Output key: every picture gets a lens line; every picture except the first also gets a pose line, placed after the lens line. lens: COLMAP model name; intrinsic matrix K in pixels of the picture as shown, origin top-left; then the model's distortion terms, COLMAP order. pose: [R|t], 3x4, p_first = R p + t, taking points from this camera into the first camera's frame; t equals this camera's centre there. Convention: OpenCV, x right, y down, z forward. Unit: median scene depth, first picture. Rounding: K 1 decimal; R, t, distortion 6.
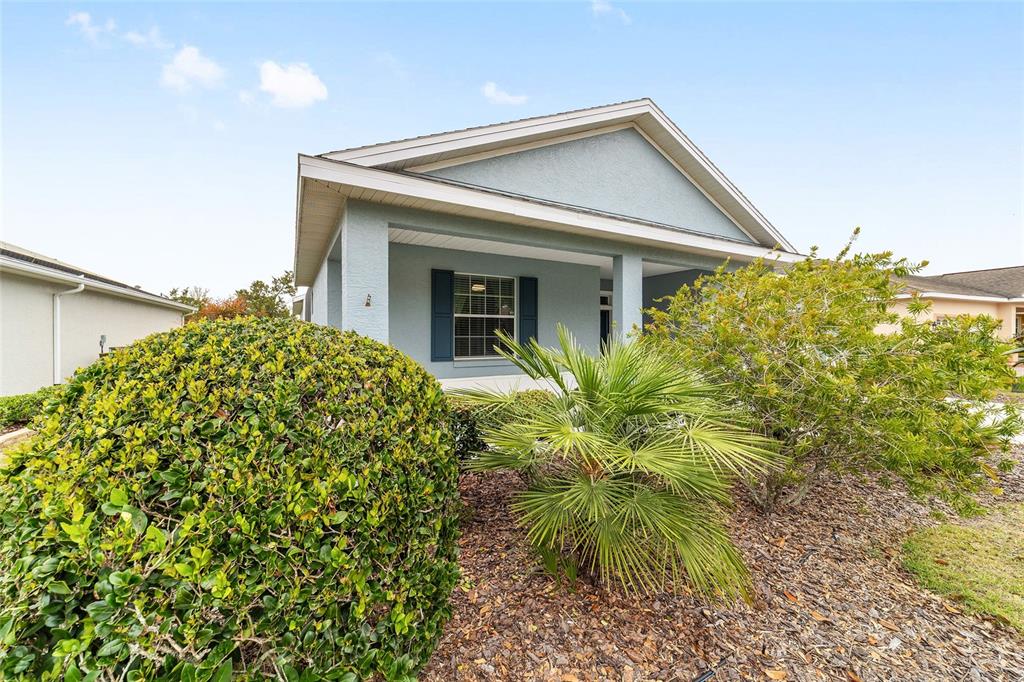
lens RADIAL K [[395.7, 0, 509.4], [0, 395.7, 338.0], [0, 0, 1]] dist [-0.017403, 0.007739]
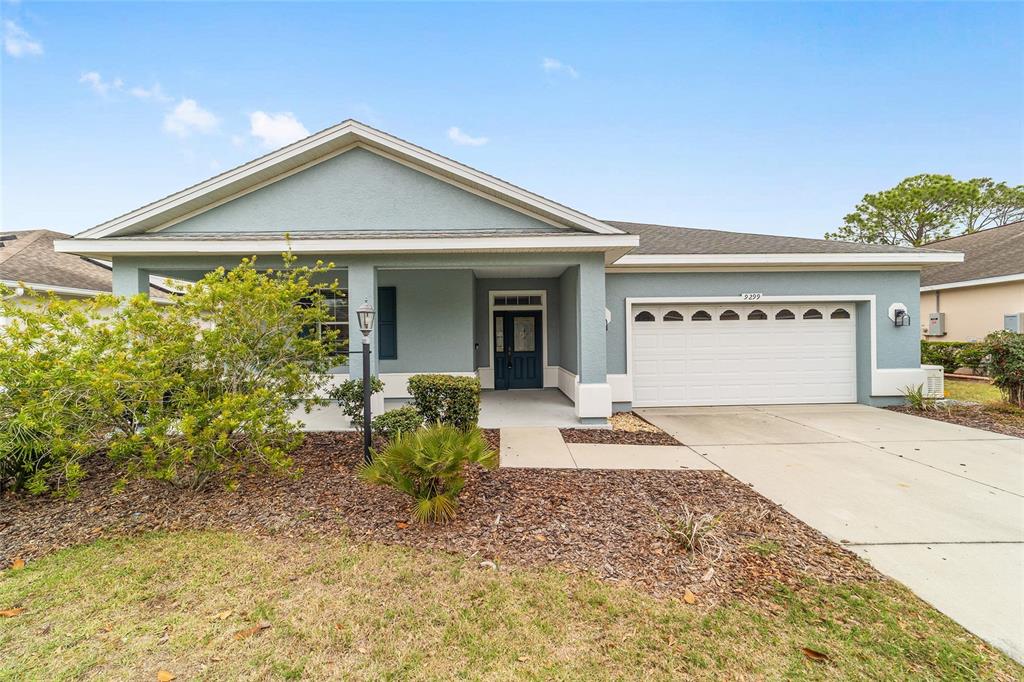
lens RADIAL K [[395.7, 0, 509.4], [0, 395.7, 338.0], [0, 0, 1]] dist [-0.017403, 0.007739]
pose [[0.881066, -0.009497, -0.472899, 0.925703], [0.009359, 0.999953, -0.002644, -0.003092], [0.472902, -0.002096, 0.881113, 0.188665]]
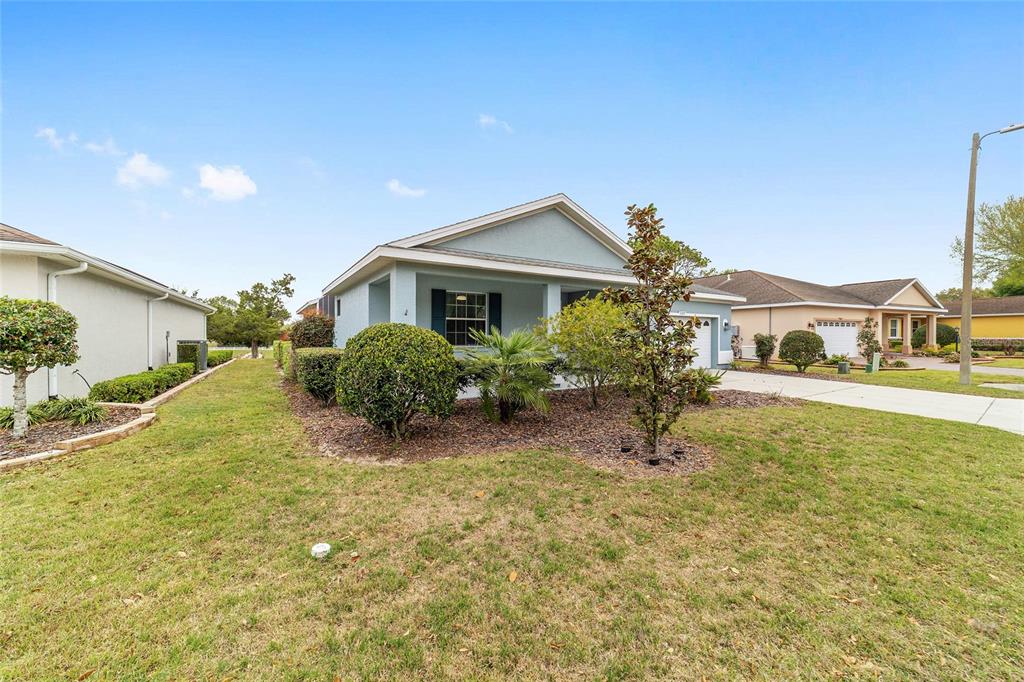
lens RADIAL K [[395.7, 0, 509.4], [0, 395.7, 338.0], [0, 0, 1]] dist [-0.017403, 0.007739]
pose [[0.998971, 0.003432, 0.045223, 0.036330], [-0.003514, 0.999992, 0.001728, 0.014435], [-0.045216, -0.001886, 0.998975, -0.531127]]
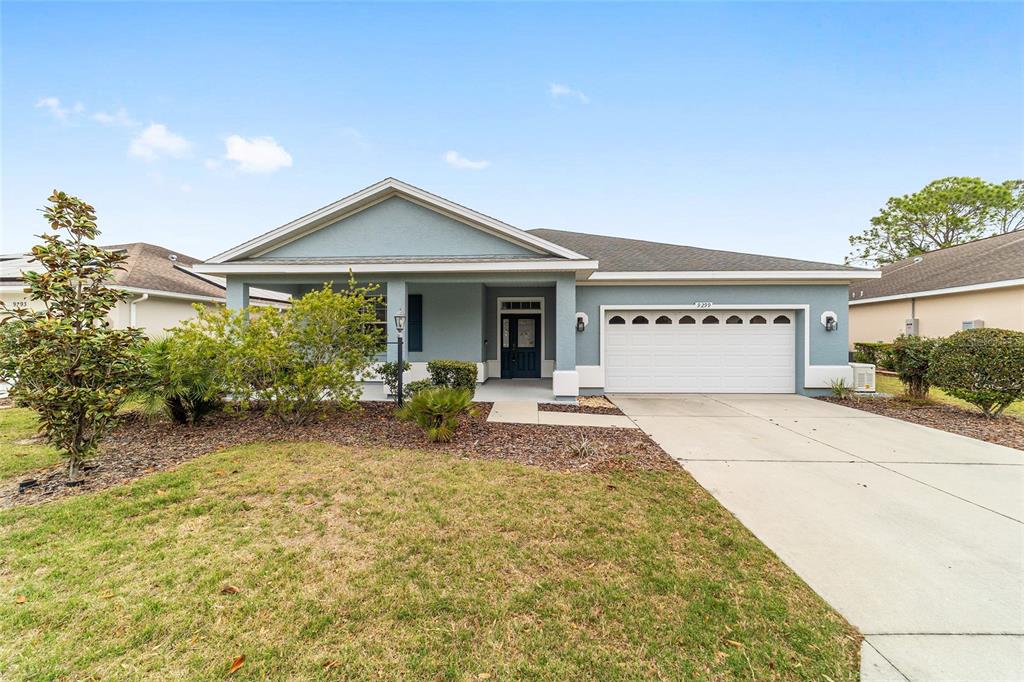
lens RADIAL K [[395.7, 0, 509.4], [0, 395.7, 338.0], [0, 0, 1]] dist [-0.017403, 0.007739]
pose [[0.846263, 0.003522, -0.532753, 1.152813], [-0.004807, 0.999988, -0.001024, 0.002908], [0.532743, 0.003428, 0.846270, -0.026125]]
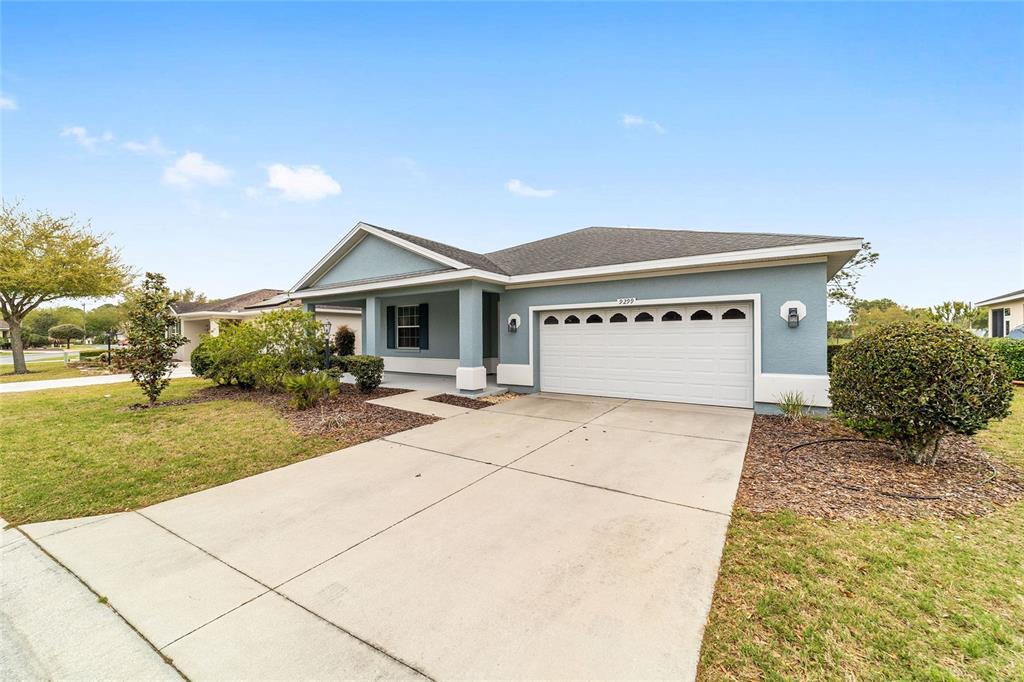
lens RADIAL K [[395.7, 0, 509.4], [0, 395.7, 338.0], [0, 0, 1]] dist [-0.017403, 0.007739]
pose [[0.438862, 0.003250, -0.898549, 1.913241], [0.002311, 0.999986, 0.004745, -0.007256], [0.898551, -0.004159, 0.438849, 0.591509]]
